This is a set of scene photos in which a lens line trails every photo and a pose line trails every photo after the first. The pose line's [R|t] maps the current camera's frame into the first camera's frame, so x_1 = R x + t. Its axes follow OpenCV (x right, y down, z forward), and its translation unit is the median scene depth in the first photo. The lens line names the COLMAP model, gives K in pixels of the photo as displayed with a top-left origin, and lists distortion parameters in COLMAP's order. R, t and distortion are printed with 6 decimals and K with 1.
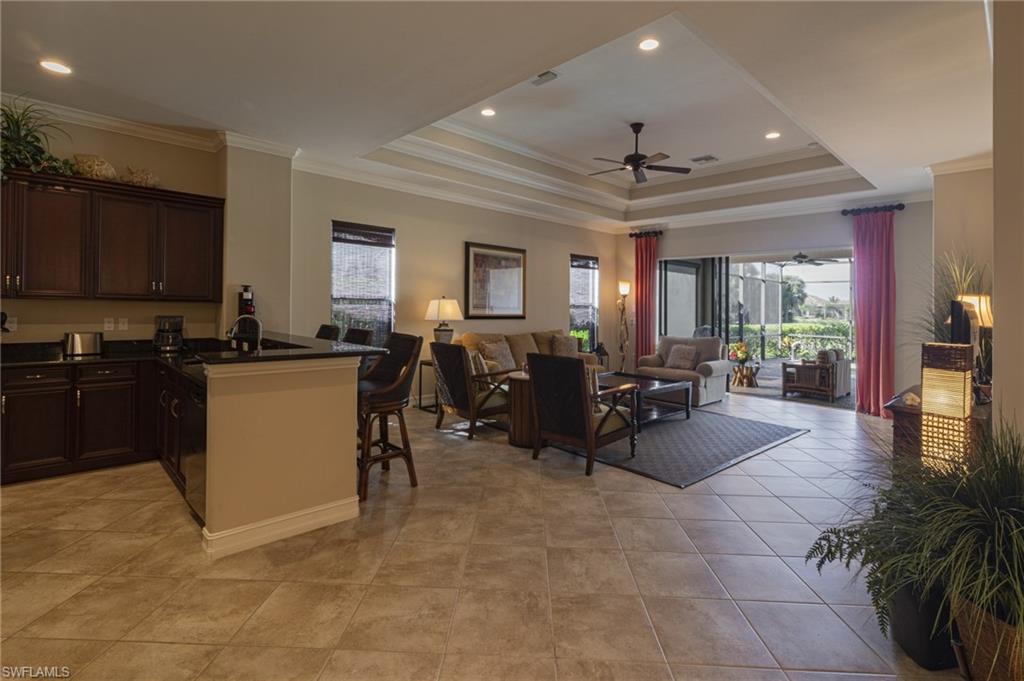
lens RADIAL K [[515.2, 0, 490.5], [0, 515.2, 299.0], [0, 0, 1]] dist [-0.052702, 0.001142]
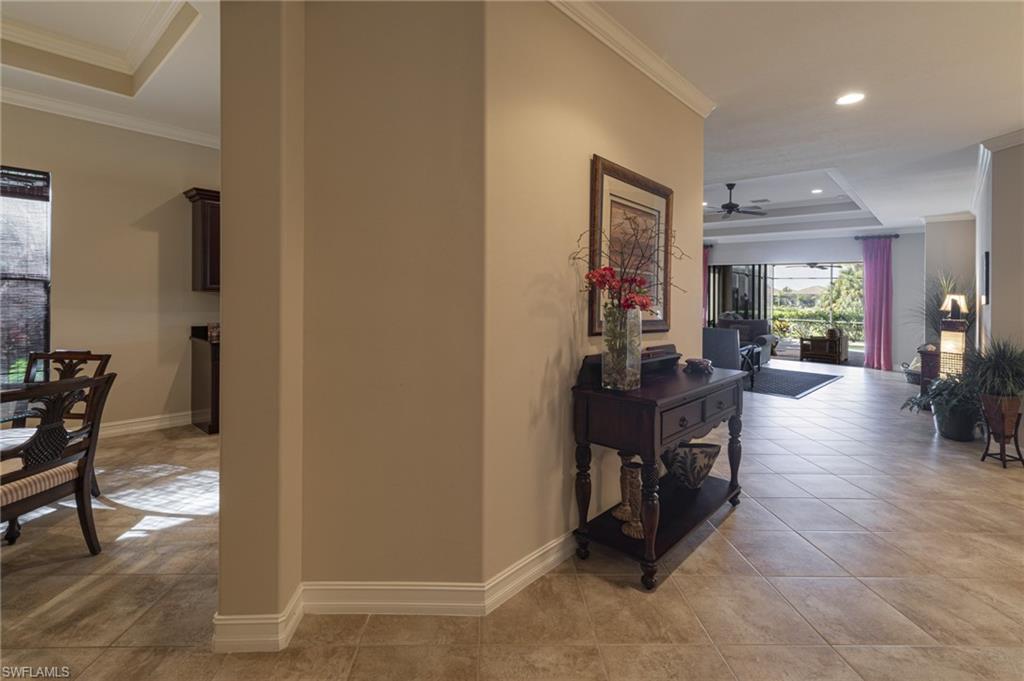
lens RADIAL K [[474.2, 0, 501.7], [0, 474.2, 294.0], [0, 0, 1]] dist [0.016179, -0.000301]
pose [[0.997416, -0.001826, 0.071815, -0.485650], [0.001039, 0.999939, 0.011001, -0.018694], [-0.071830, -0.010898, 0.997357, -0.388237]]
